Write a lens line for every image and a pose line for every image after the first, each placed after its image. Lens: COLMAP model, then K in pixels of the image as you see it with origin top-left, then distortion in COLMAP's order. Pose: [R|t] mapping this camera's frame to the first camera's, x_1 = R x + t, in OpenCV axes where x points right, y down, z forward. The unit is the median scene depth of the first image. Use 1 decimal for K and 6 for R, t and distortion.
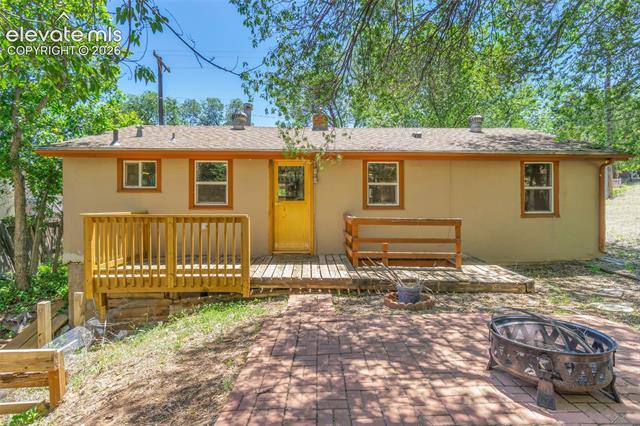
lens RADIAL K [[342.2, 0, 320.4], [0, 342.2, 213.6], [0, 0, 1]] dist [0.005590, 0.000160]
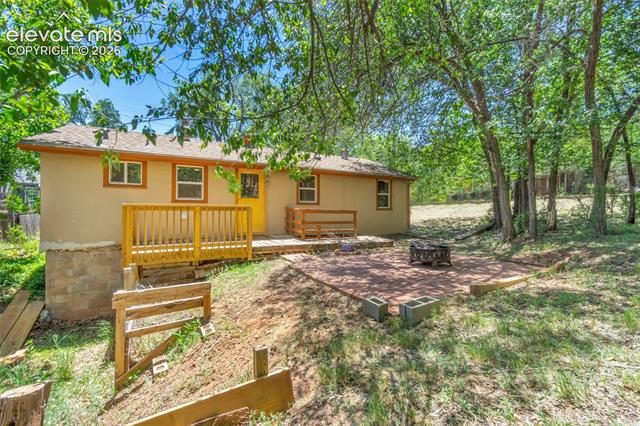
lens RADIAL K [[277.2, 0, 321.2], [0, 277.2, 211.9], [0, 0, 1]] dist [-0.001166, -0.000047]
pose [[0.886301, -0.000179, 0.463110, -0.369455], [0.001153, 0.999998, -0.001820, 0.024076], [-0.463109, 0.002147, 0.886299, -0.170182]]
